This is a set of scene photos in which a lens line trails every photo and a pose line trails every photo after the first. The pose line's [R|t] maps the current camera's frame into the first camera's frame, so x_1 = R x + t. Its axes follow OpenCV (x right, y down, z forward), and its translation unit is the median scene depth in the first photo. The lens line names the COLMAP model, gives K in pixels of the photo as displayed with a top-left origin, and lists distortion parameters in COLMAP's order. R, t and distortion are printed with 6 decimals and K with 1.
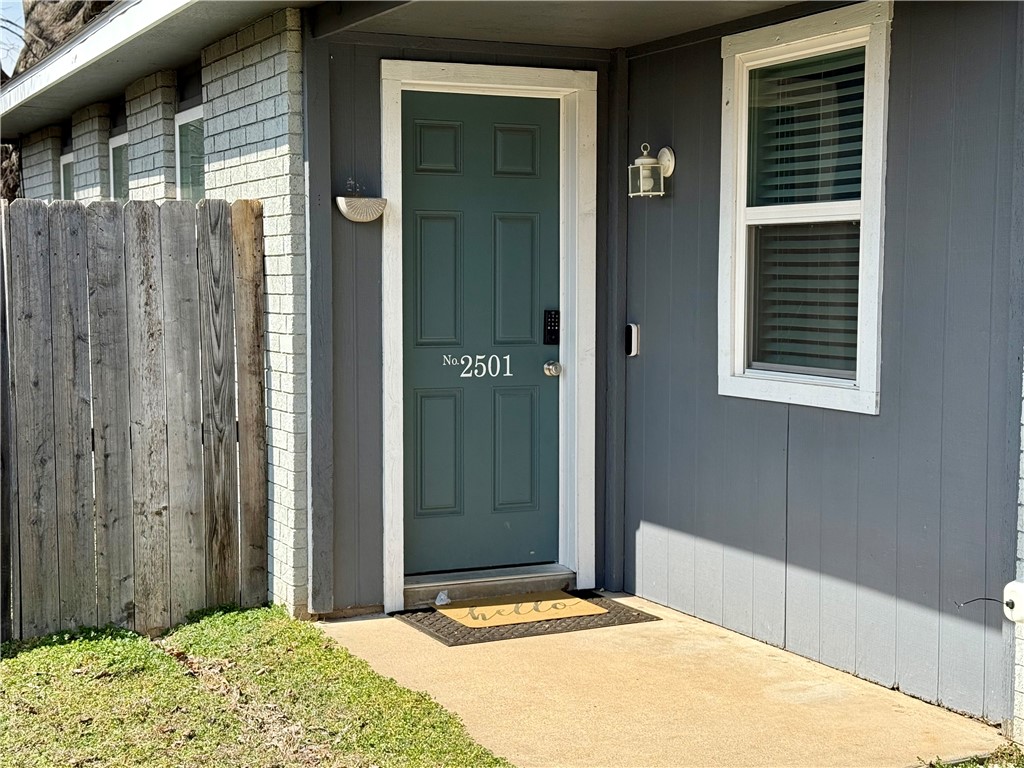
lens RADIAL K [[1584.2, 0, 512.0], [0, 1584.2, 384.0], [0, 0, 1]] dist [-0.007715, 0.027545]
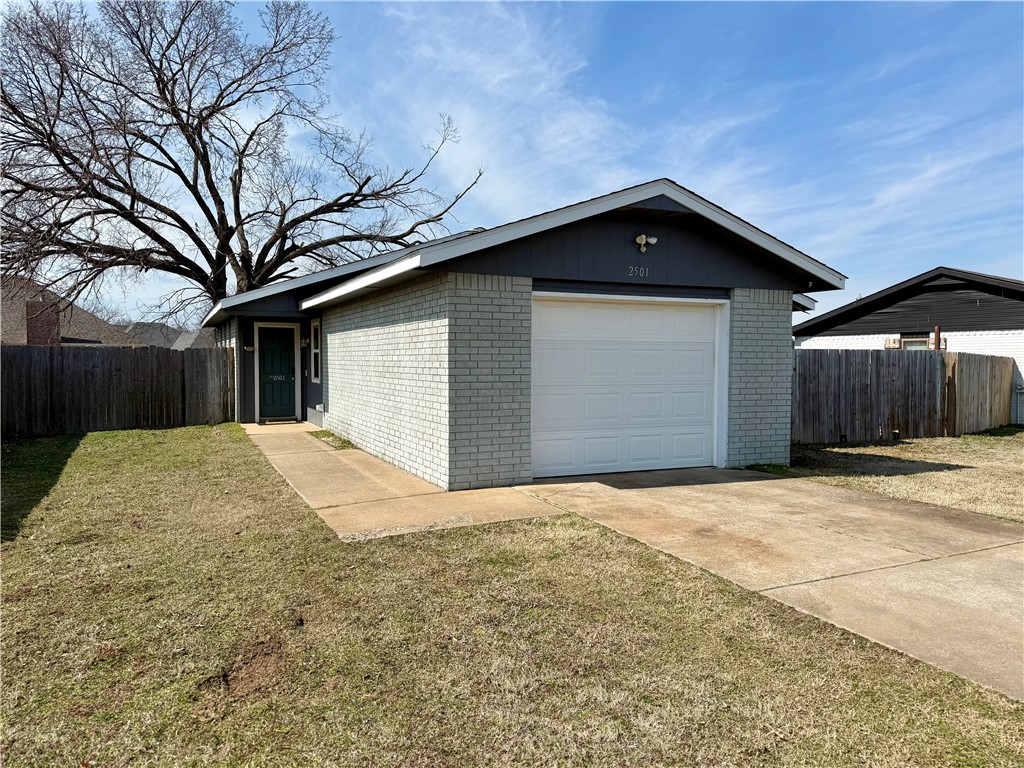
lens RADIAL K [[745.2, 0, 512.0], [0, 745.2, 384.0], [0, 0, 1]] dist [0.005751, -0.001680]
pose [[0.999890, 0.002403, -0.014632, 0.877863], [-0.002892, 0.999435, -0.033499, 0.098667], [0.014543, 0.033537, 0.999332, -1.622894]]
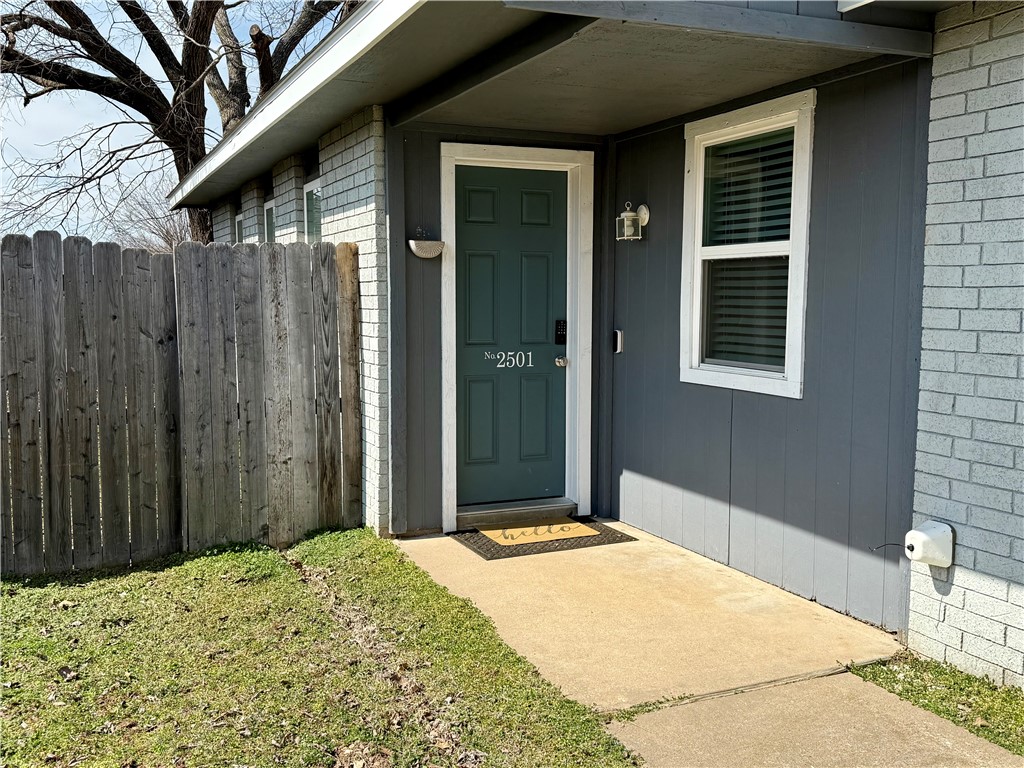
lens RADIAL K [[988.8, 0, 512.0], [0, 988.8, 384.0], [0, 0, 1]] dist [0.015530, -0.000219]
pose [[0.999708, 0.003129, -0.023955, 0.002626], [-0.002625, 0.999775, 0.021036, -0.008610], [0.024016, -0.020967, 0.999492, 0.117467]]
